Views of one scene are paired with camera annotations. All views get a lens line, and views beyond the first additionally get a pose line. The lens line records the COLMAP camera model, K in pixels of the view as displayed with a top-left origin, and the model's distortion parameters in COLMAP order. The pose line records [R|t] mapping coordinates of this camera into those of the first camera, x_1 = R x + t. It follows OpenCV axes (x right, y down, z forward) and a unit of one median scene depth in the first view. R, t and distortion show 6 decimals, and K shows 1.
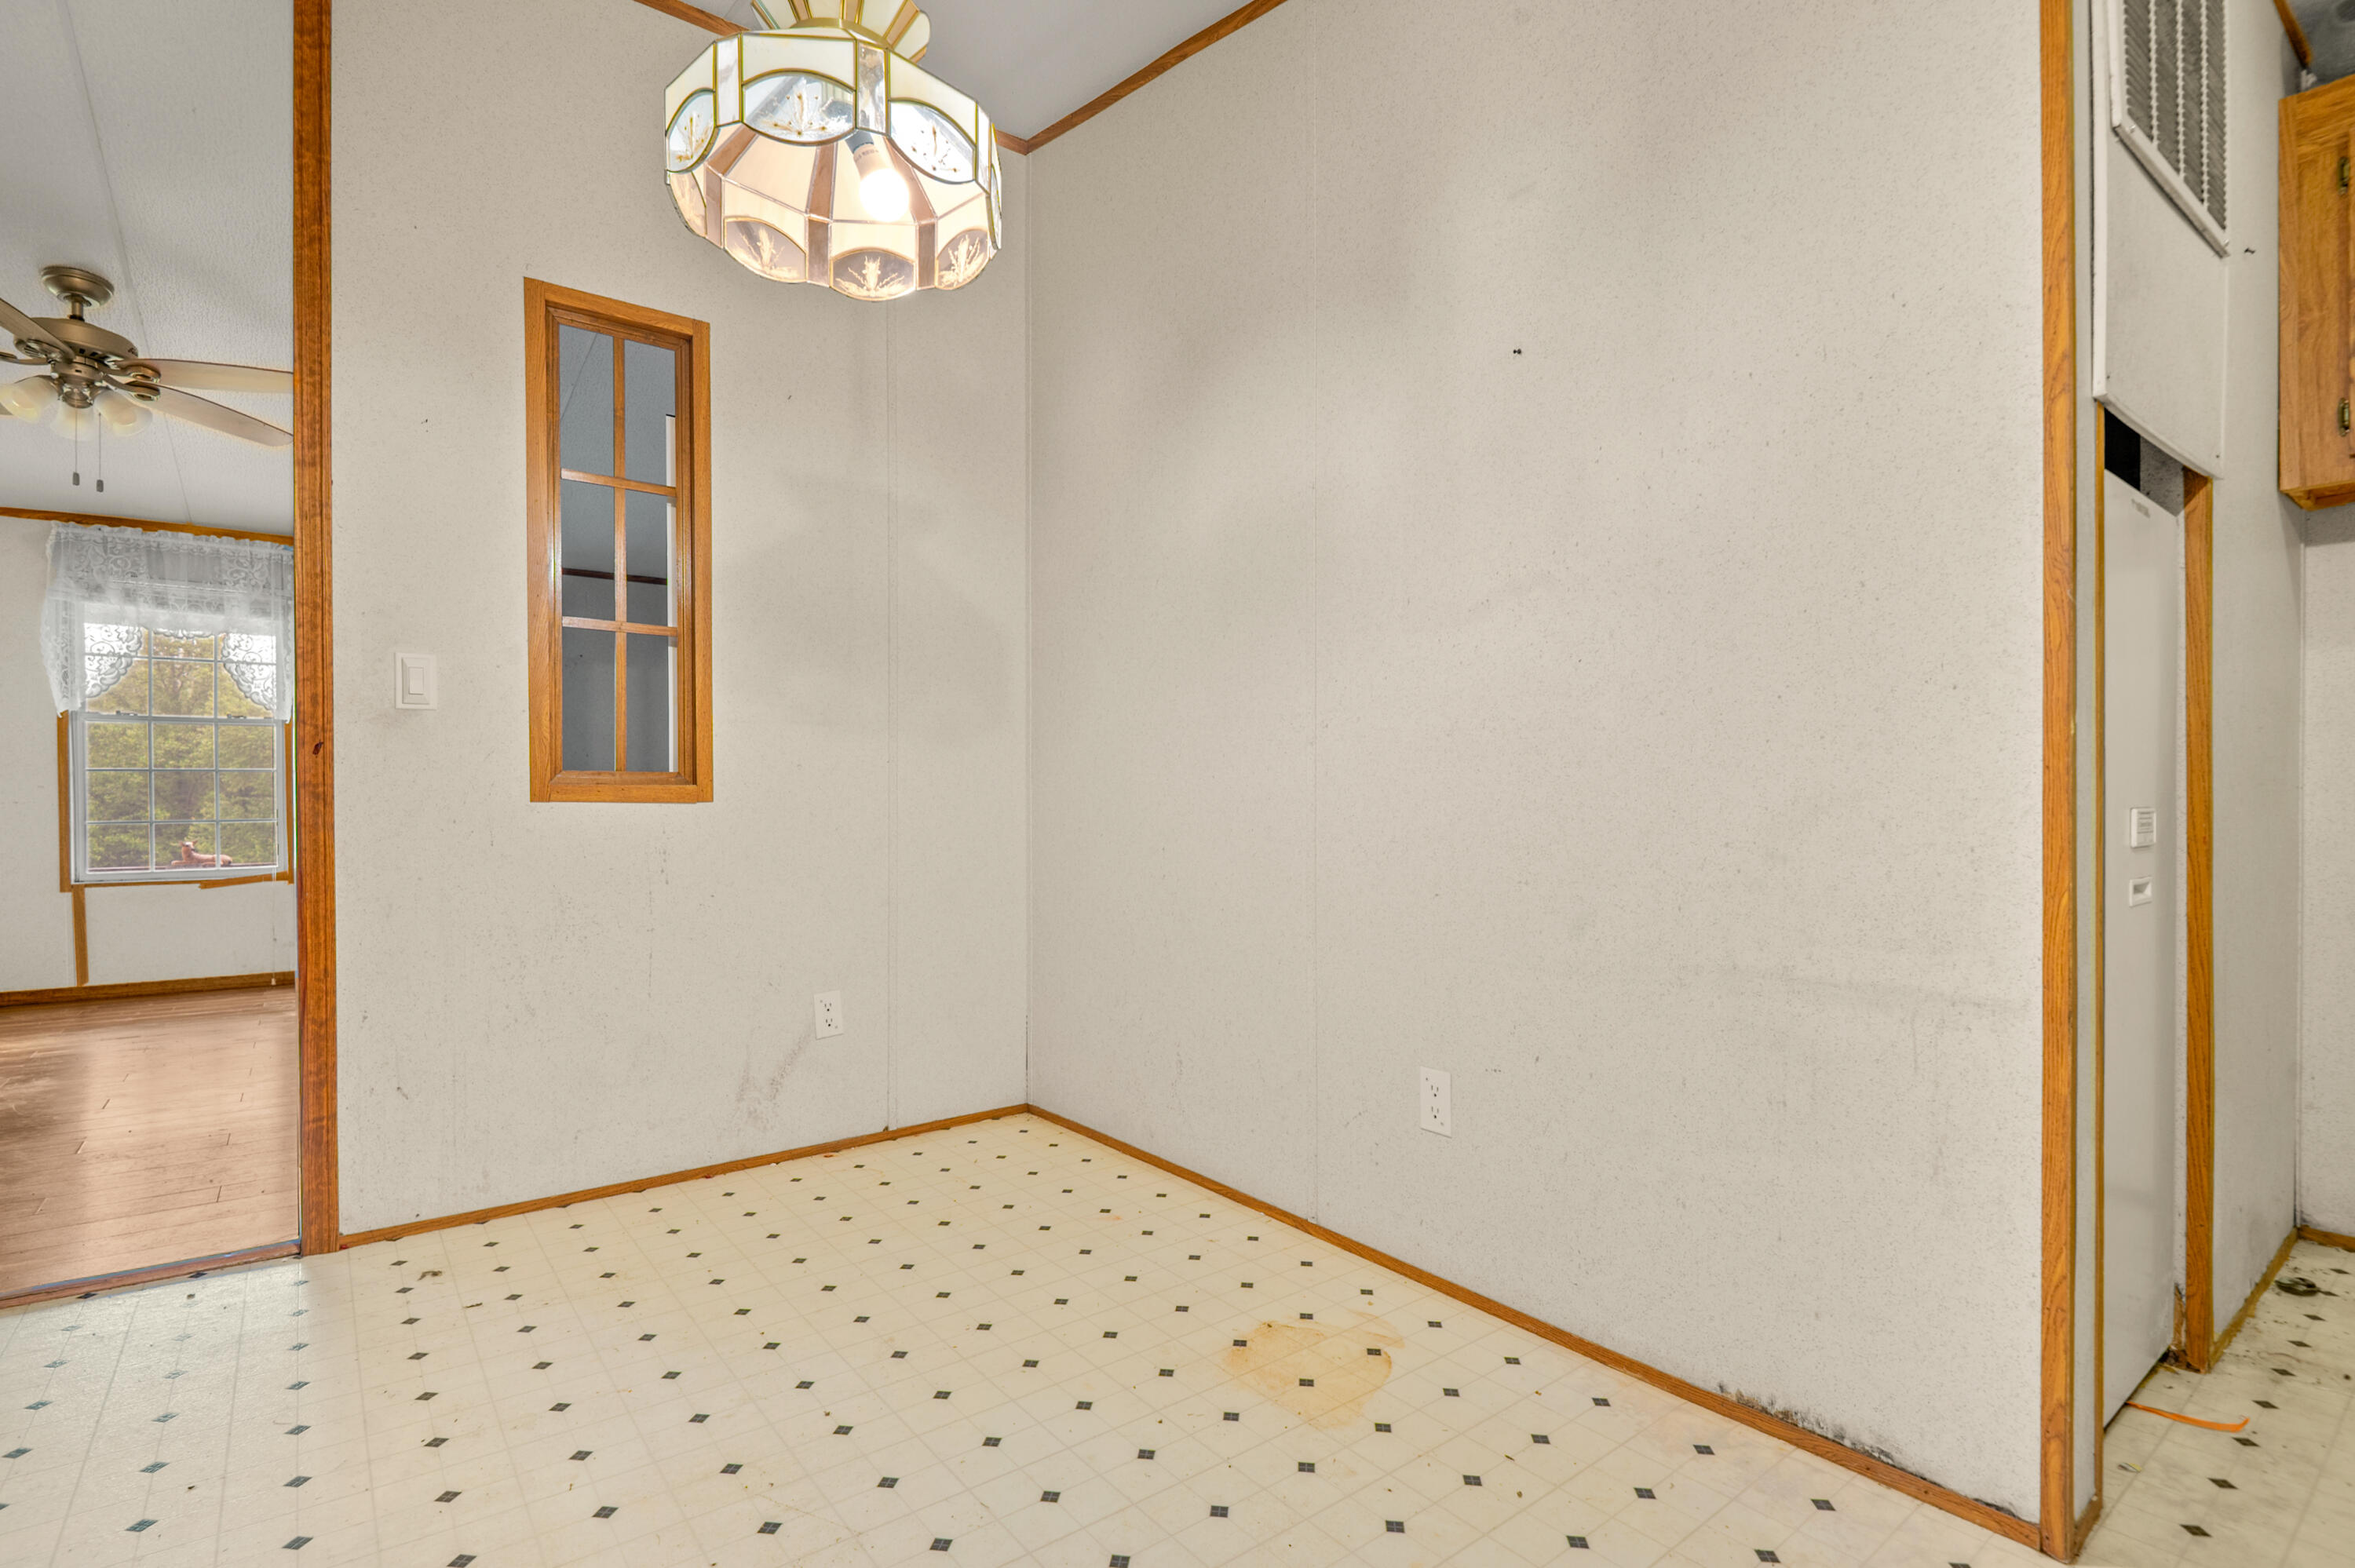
lens RADIAL K [[1111.4, 0, 1157.8], [0, 1111.4, 791.7], [0, 0, 1]] dist [0.049975, -0.033127]
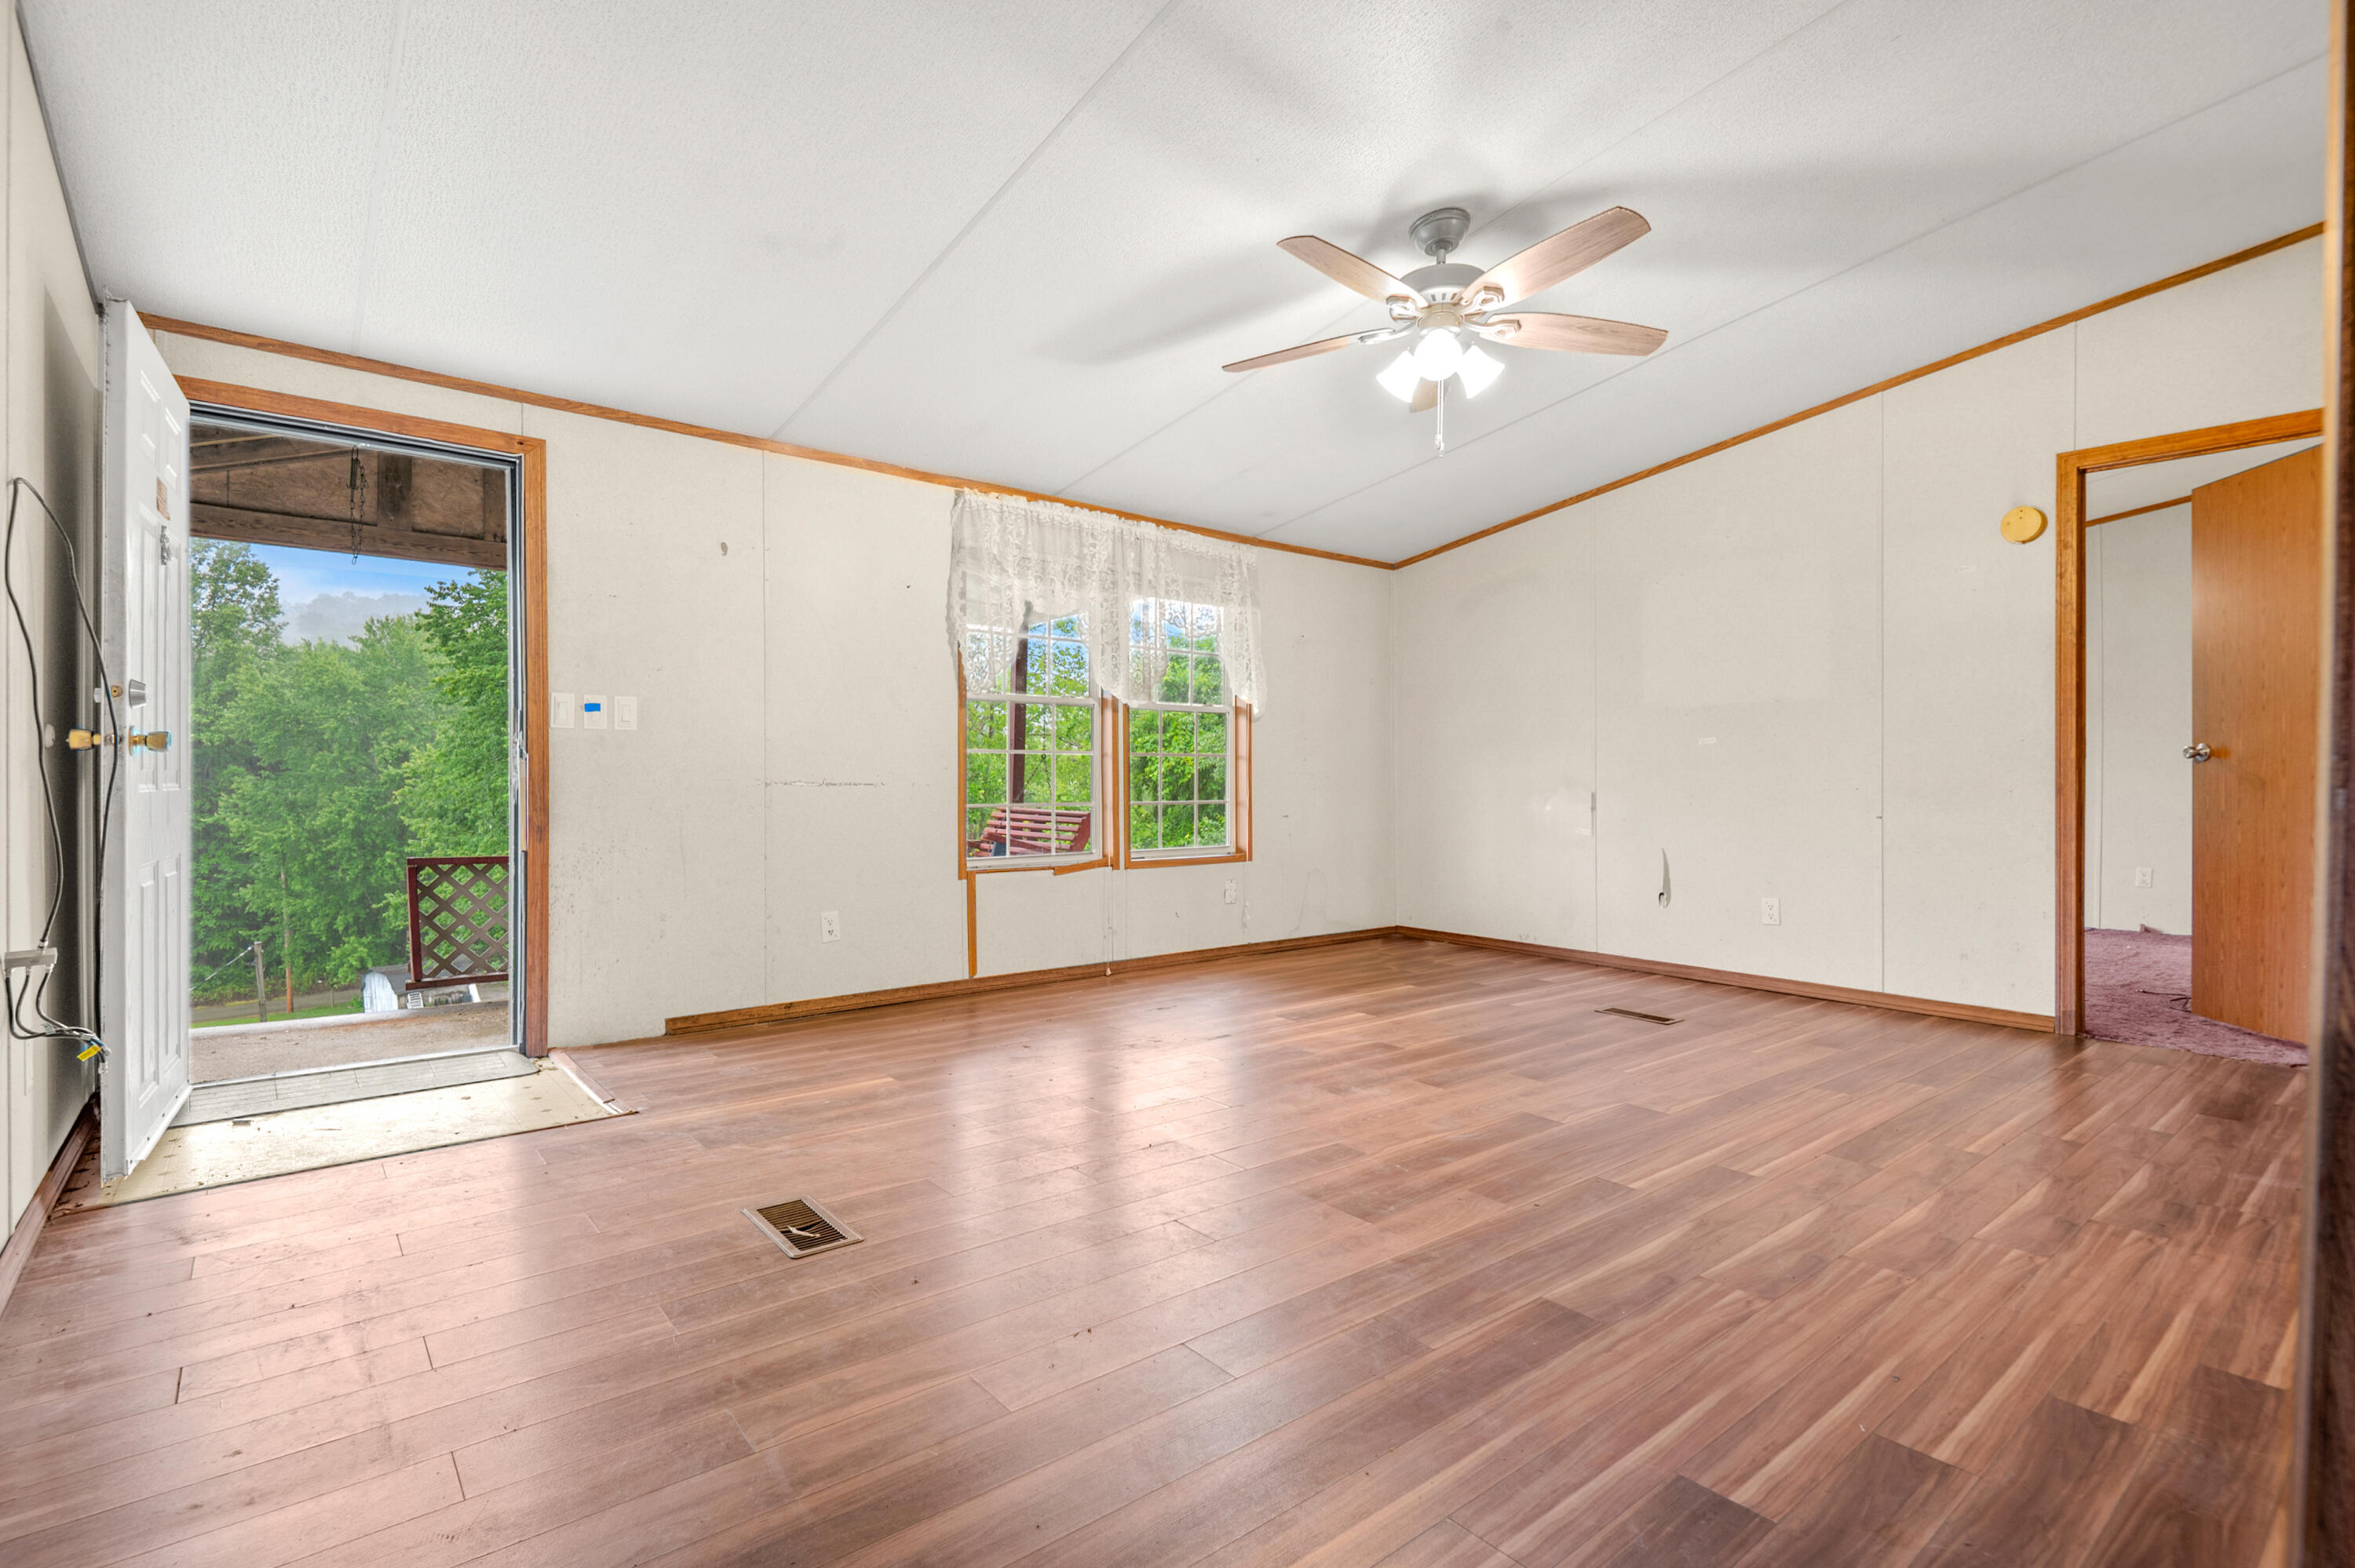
lens RADIAL K [[1090.2, 0, 1173.3], [0, 1090.2, 787.0], [0, 0, 1]] dist [0.024596, -0.018847]
pose [[0.999118, 0.009637, 0.040870, -0.798891], [-0.010058, 0.999898, 0.010106, 0.000388], [-0.040768, -0.010508, 0.999113, 0.072335]]
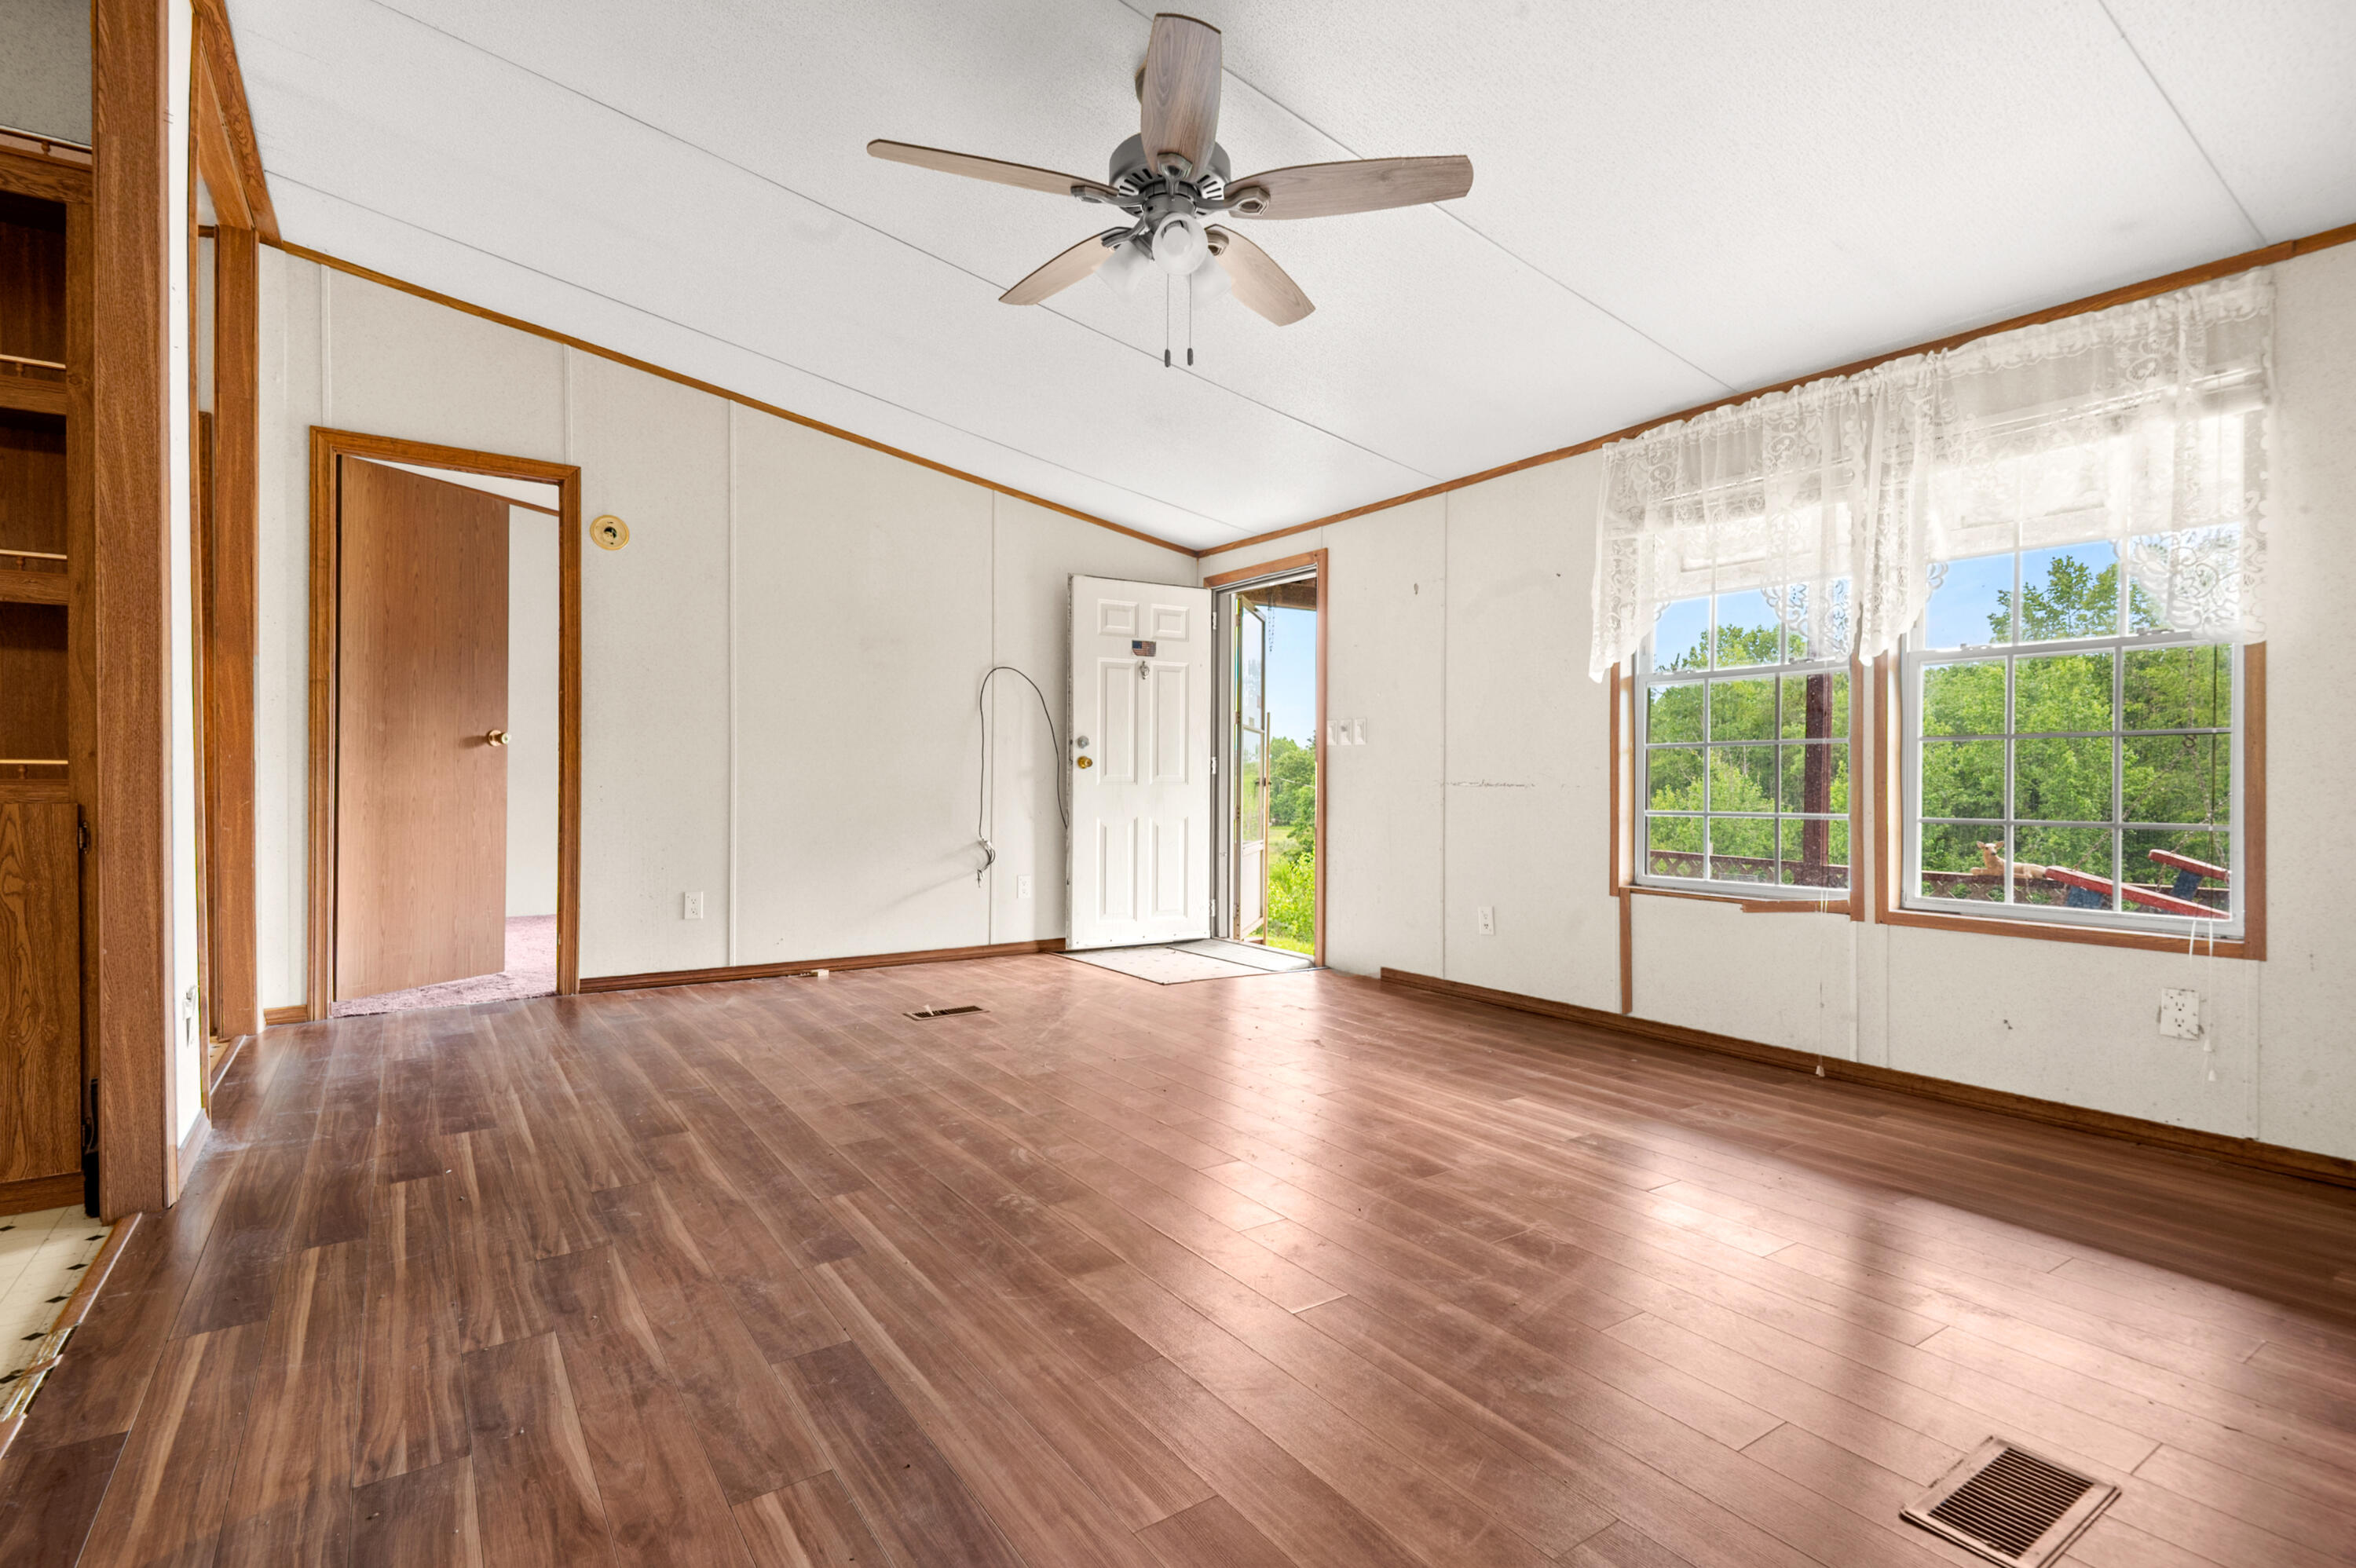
lens RADIAL K [[1111.9, 0, 1158.3], [0, 1111.9, 791.7], [0, 0, 1]] dist [0.049975, -0.033127]
pose [[-0.053132, 0.011368, -0.998523, -0.132286], [-0.004680, 0.999921, 0.011633, 0.004792], [0.998577, 0.005291, -0.053074, 0.688559]]
